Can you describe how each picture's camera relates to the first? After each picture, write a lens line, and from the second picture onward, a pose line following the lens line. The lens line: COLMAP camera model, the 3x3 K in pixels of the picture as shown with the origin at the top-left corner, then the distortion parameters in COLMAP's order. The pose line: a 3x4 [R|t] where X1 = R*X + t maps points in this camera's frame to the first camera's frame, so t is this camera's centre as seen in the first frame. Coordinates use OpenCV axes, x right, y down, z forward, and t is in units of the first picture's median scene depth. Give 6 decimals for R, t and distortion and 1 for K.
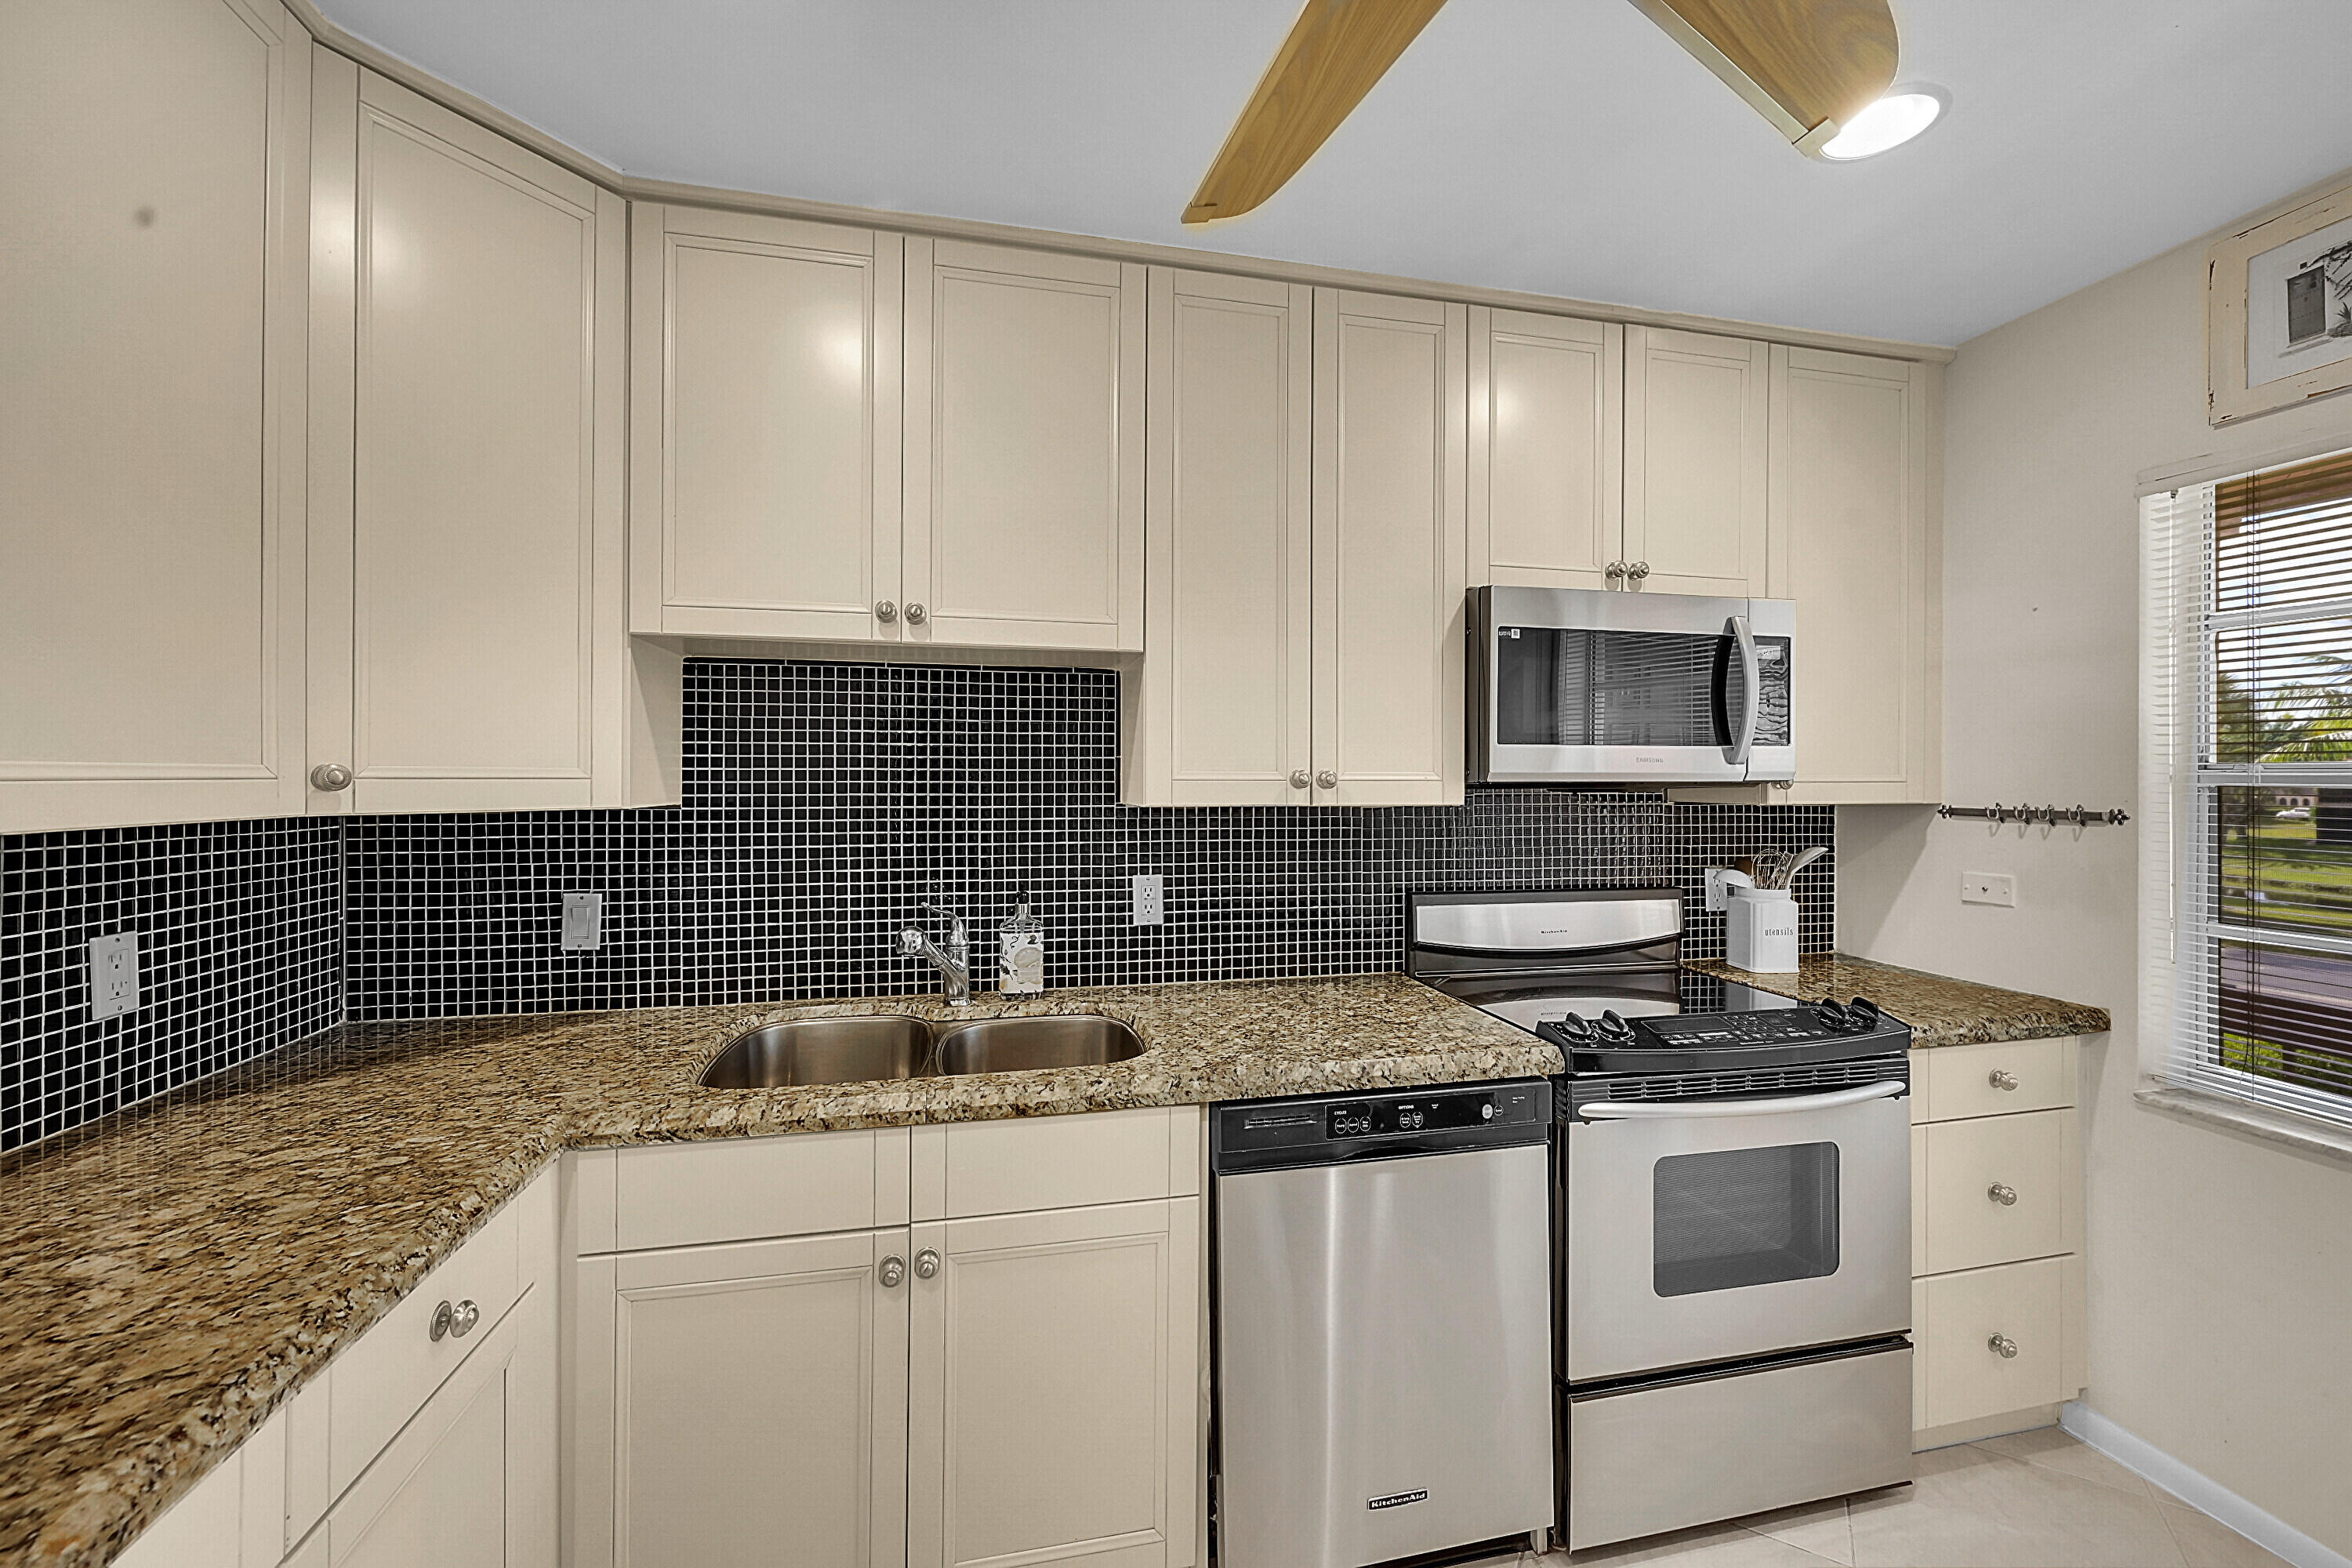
lens RADIAL K [[924.5, 0, 1185.8], [0, 924.5, 776.5], [0, 0, 1]] dist [-0.000457, 0.000222]
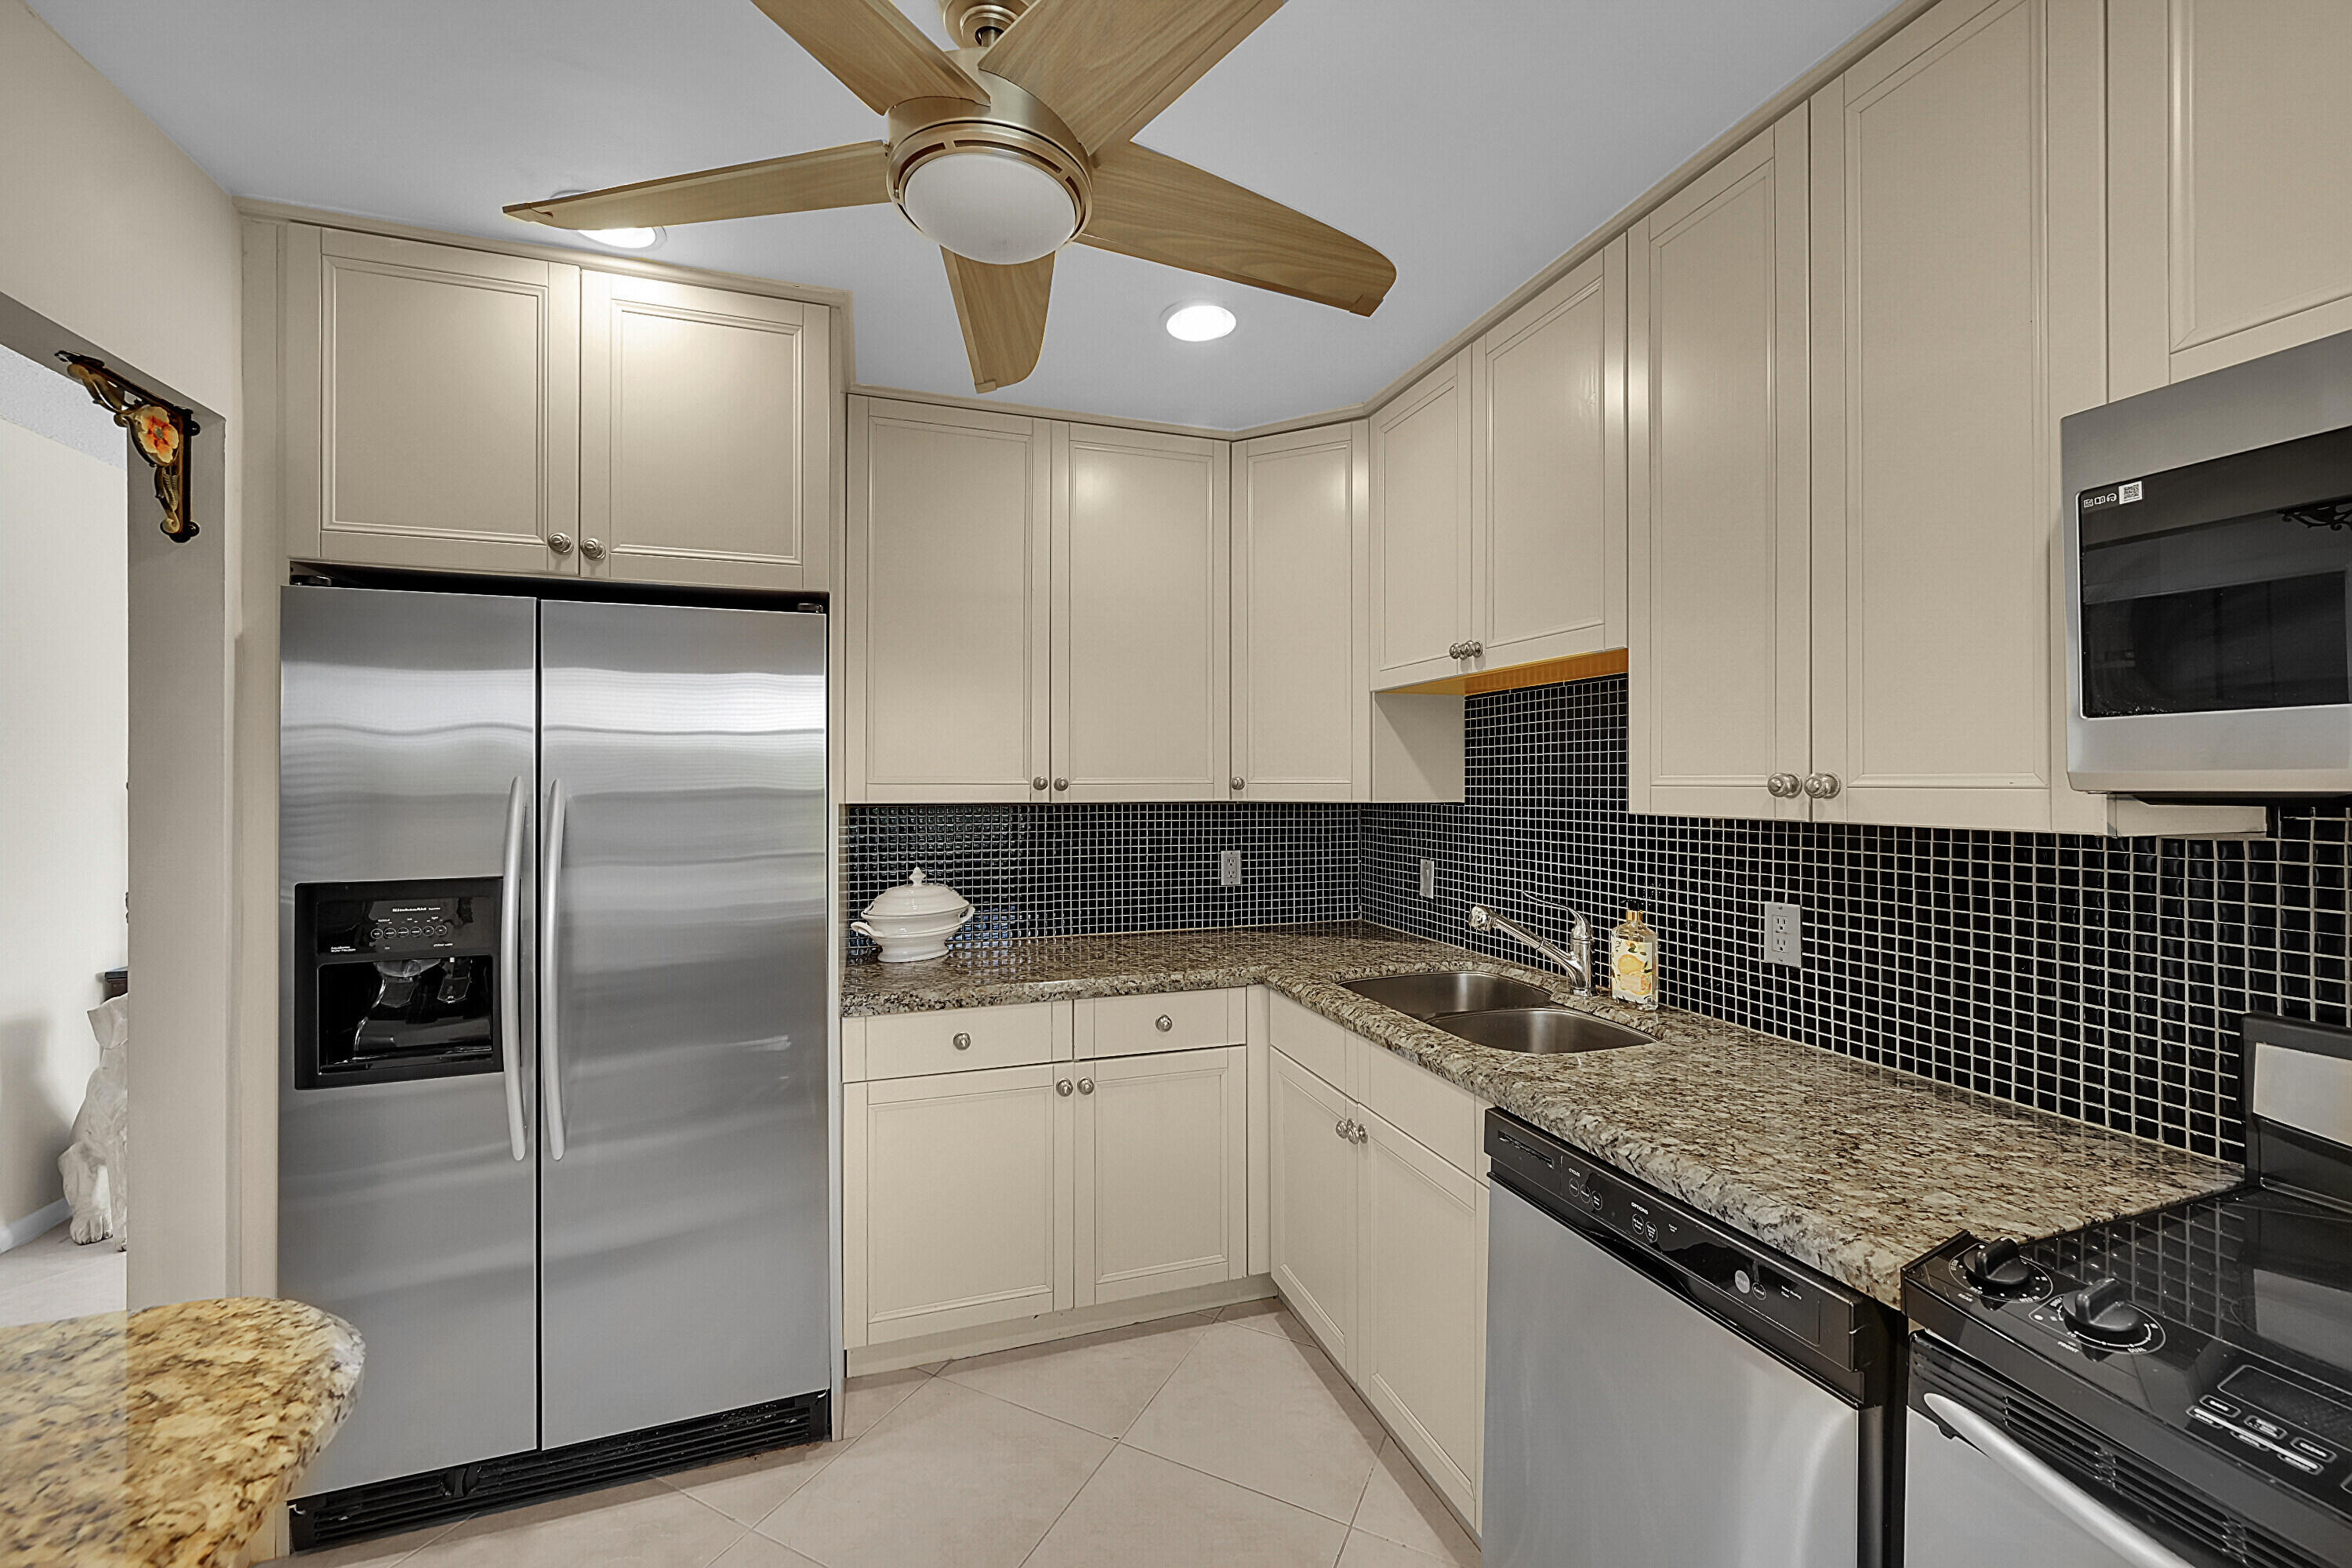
lens RADIAL K [[924.5, 0, 1185.8], [0, 924.5, 776.5], [0, 0, 1]] dist [-0.000457, 0.000222]
pose [[0.106669, -0.007499, -0.994266, 0.764834], [0.002023, 0.999971, -0.007325, 0.000523], [0.994292, -0.001230, 0.106681, 0.424651]]
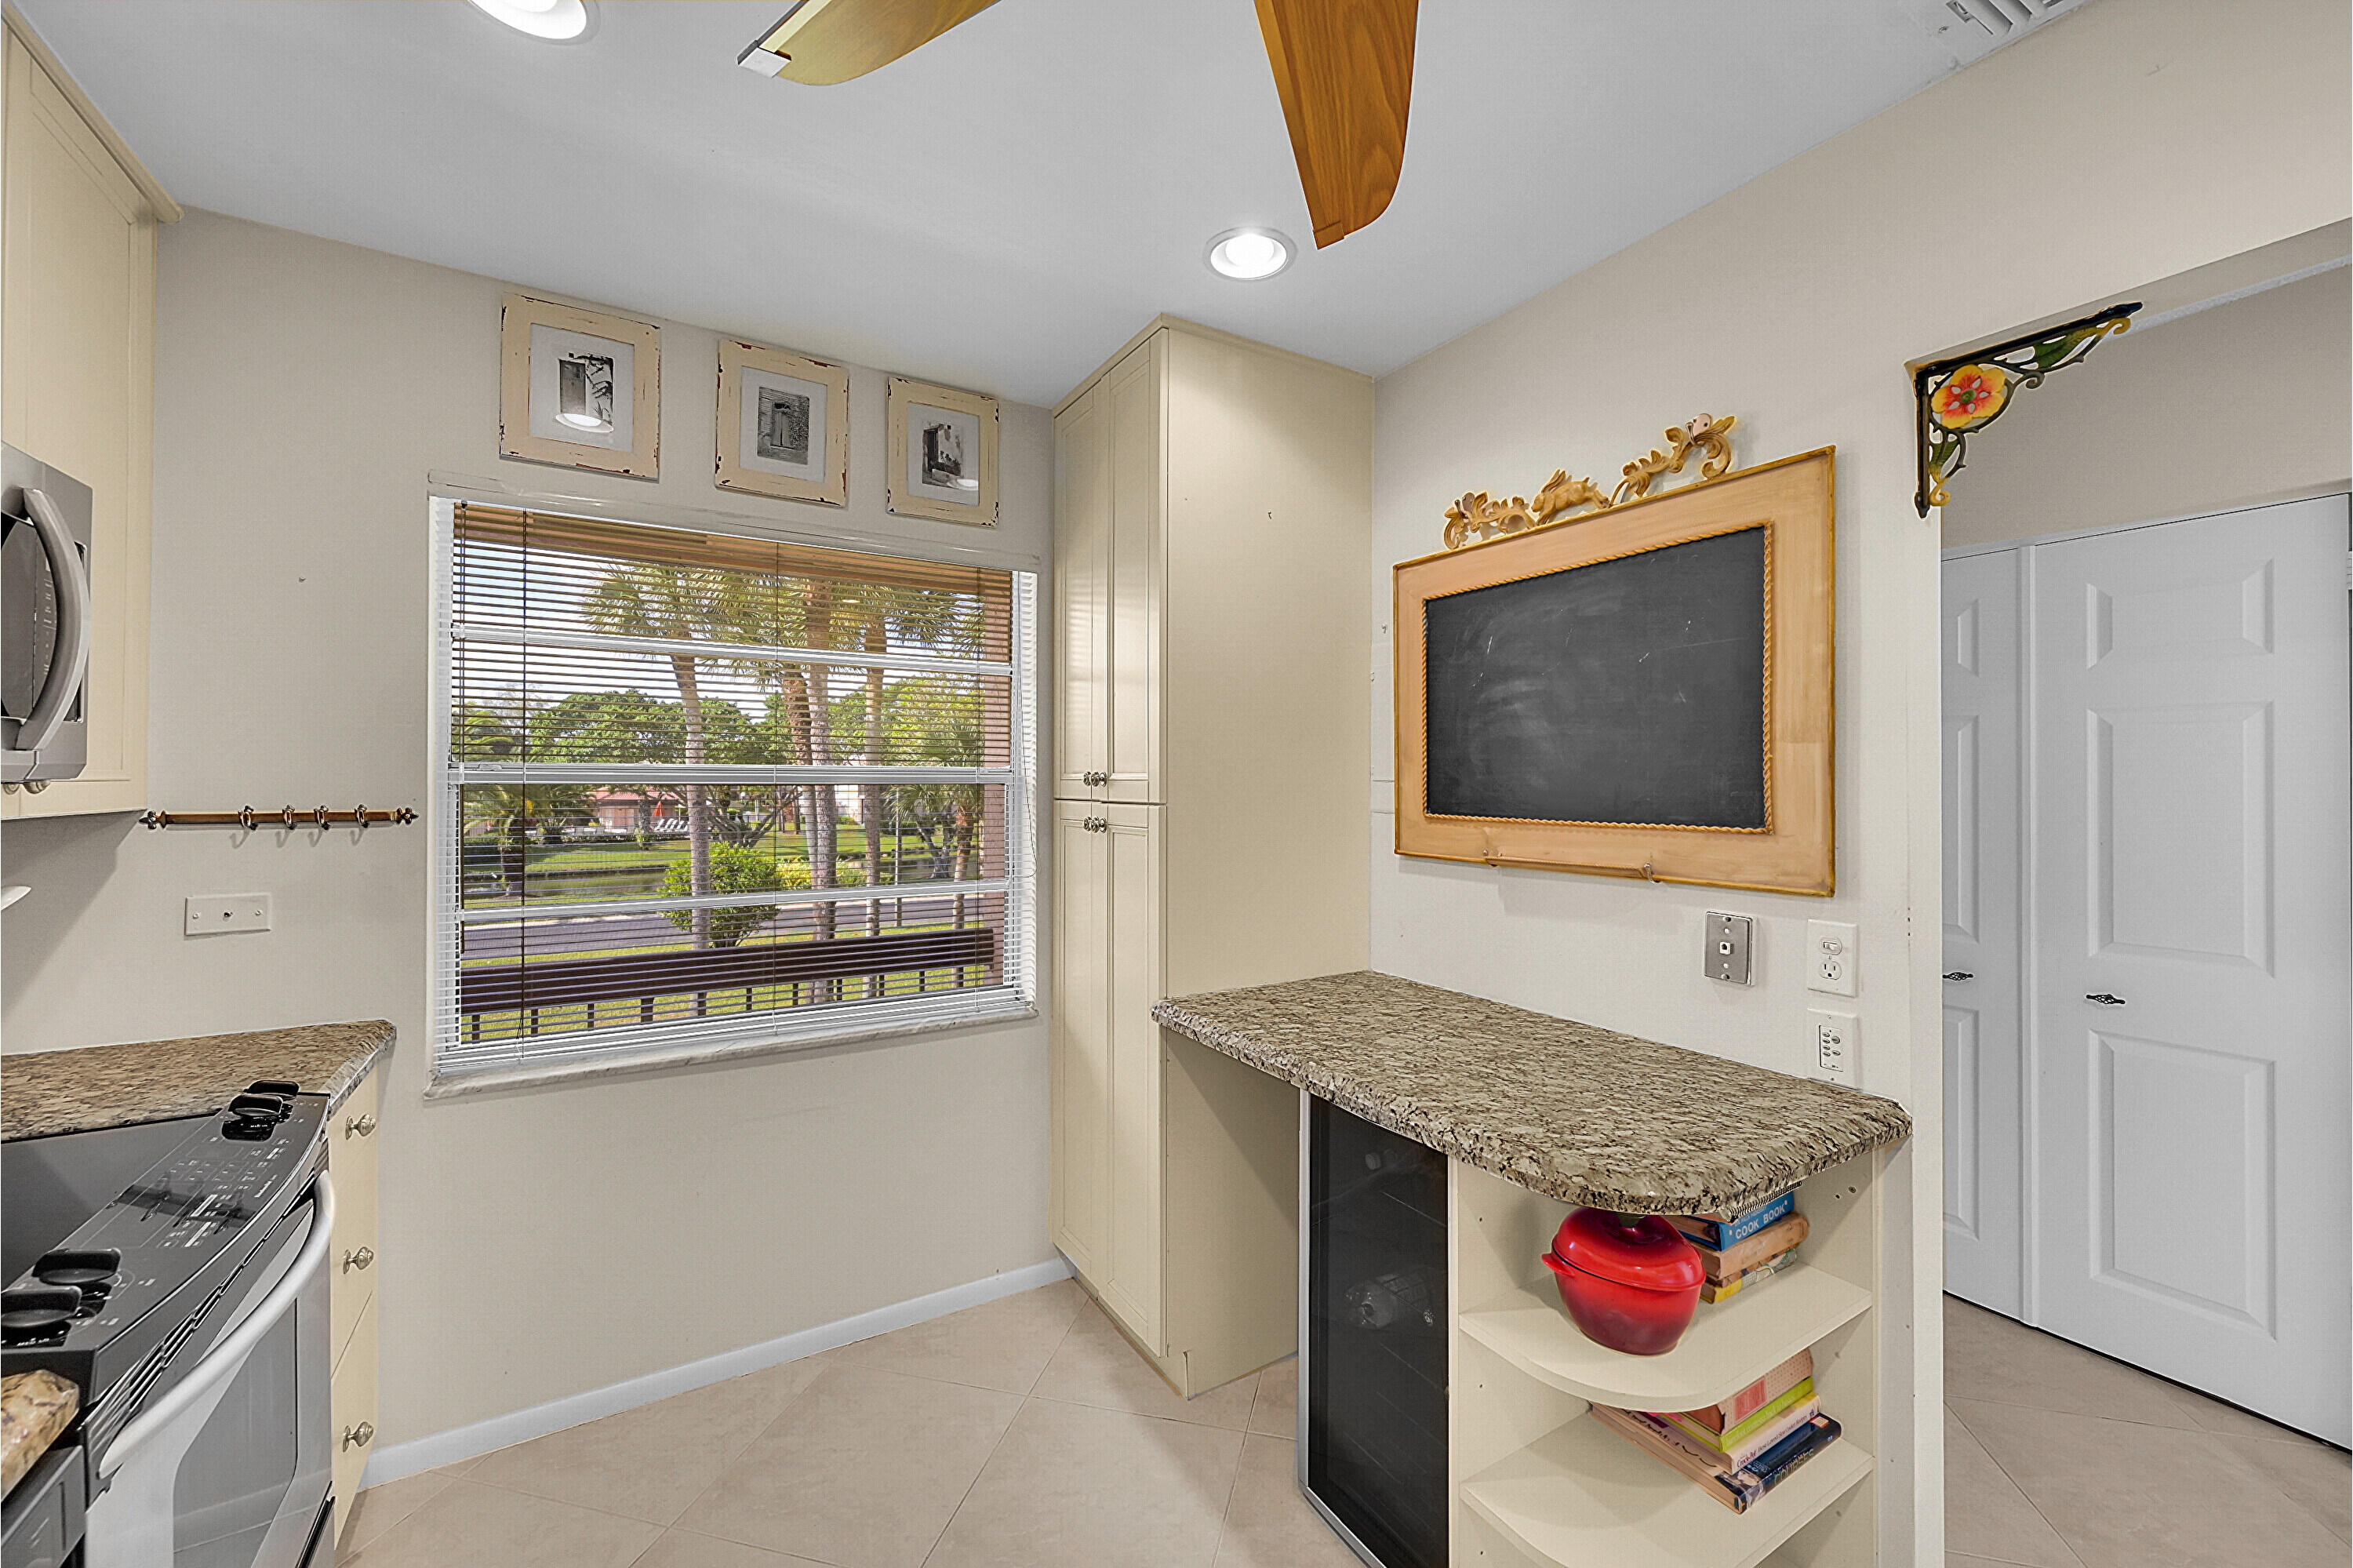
lens RADIAL K [[924.9, 0, 1186.3], [0, 924.9, 776.5], [0, 0, 1]] dist [-0.000457, 0.000222]
pose [[-0.316913, 0.002230, 0.948452, -0.170455], [-0.005328, 0.999977, -0.004131, 0.001759], [-0.948440, -0.006362, -0.316894, 0.514571]]
